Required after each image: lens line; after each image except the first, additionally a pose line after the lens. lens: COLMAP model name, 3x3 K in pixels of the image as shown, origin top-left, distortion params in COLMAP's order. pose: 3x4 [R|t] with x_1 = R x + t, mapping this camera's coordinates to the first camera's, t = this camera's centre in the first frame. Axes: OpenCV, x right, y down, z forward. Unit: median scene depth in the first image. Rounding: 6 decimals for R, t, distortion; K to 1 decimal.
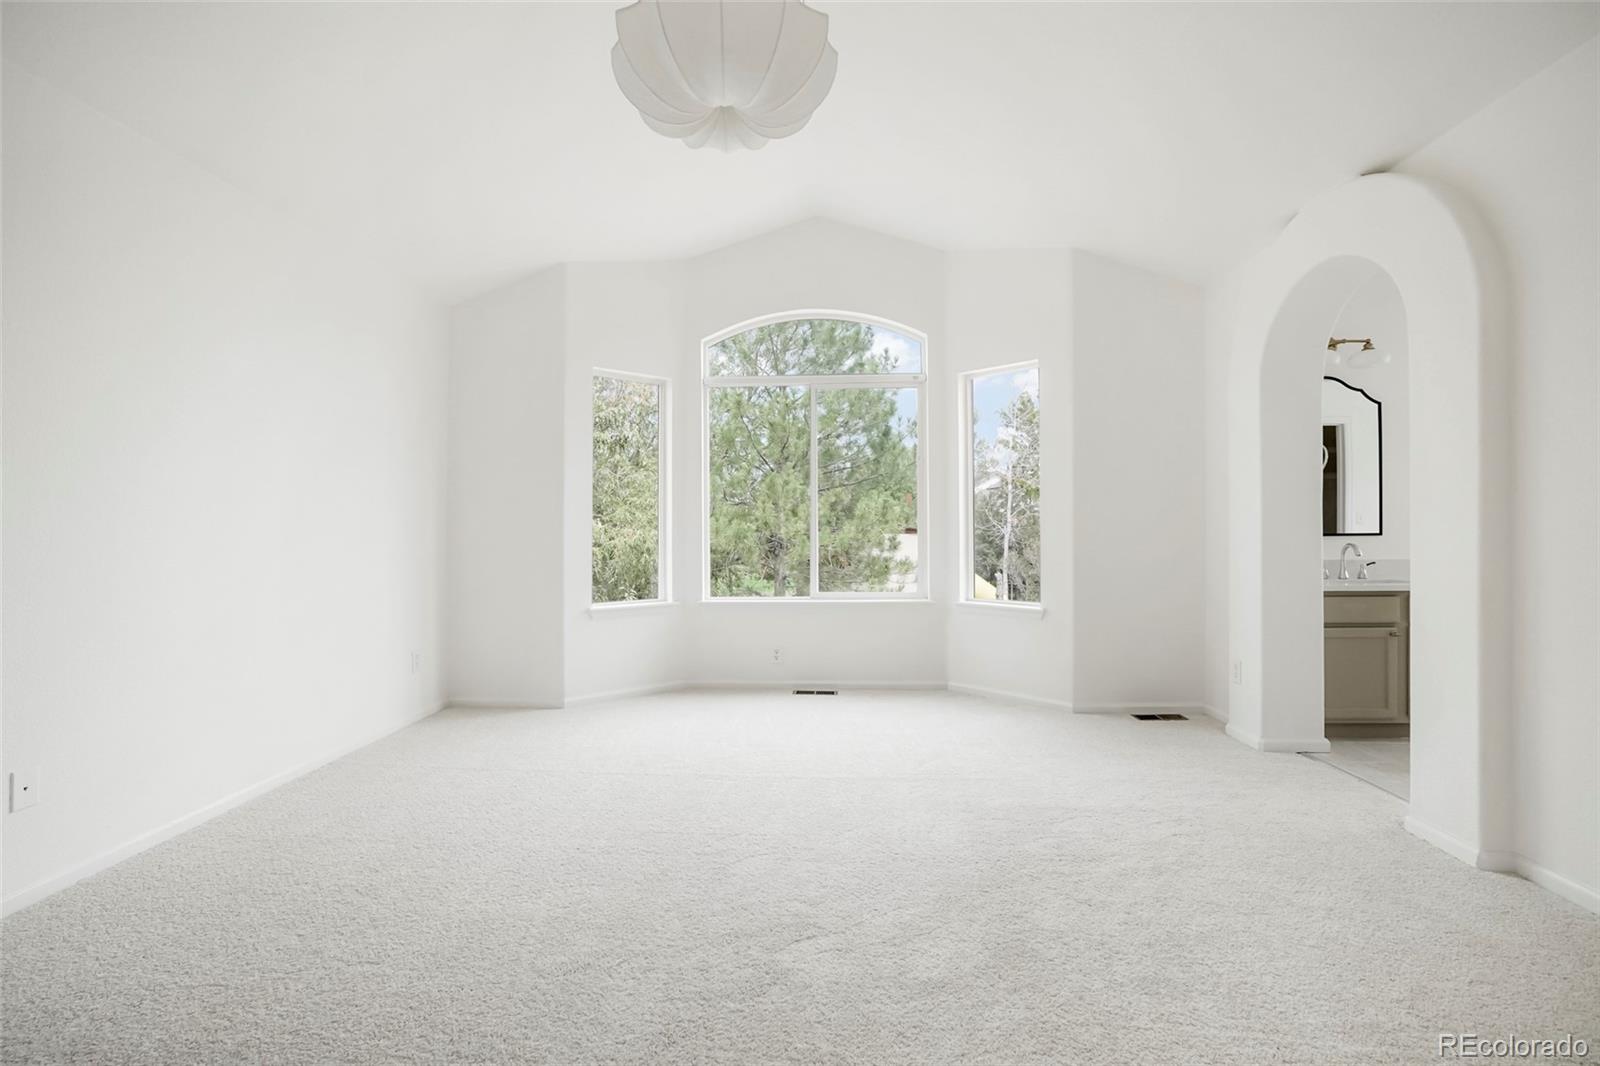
lens RADIAL K [[764.2, 0, 793.3], [0, 764.2, 538.9], [0, 0, 1]] dist [-0.055161, 0.027891]
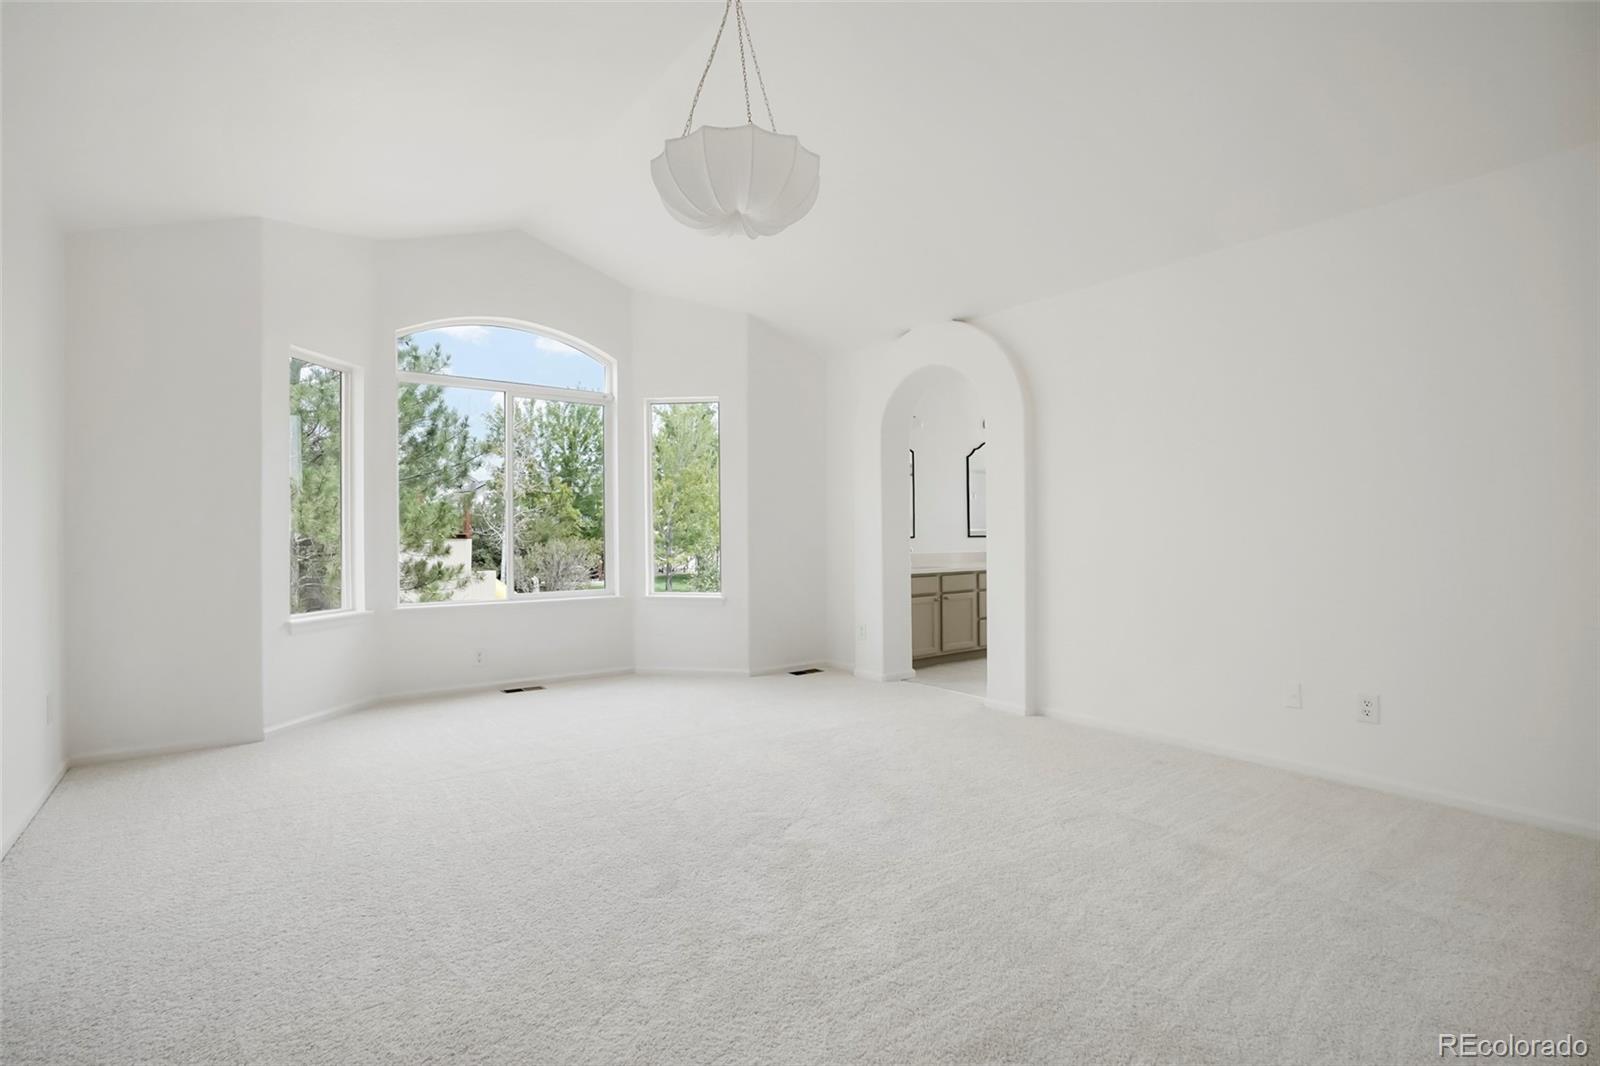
lens RADIAL K [[774.3, 0, 797.0], [0, 774.3, 538.7], [0, 0, 1]] dist [-0.066245, 0.037979]
pose [[0.751967, 0.000221, 0.659201, -0.430418], [0.004732, 0.999972, -0.005733, 0.004115], [-0.659184, 0.007431, 0.751945, -0.037556]]
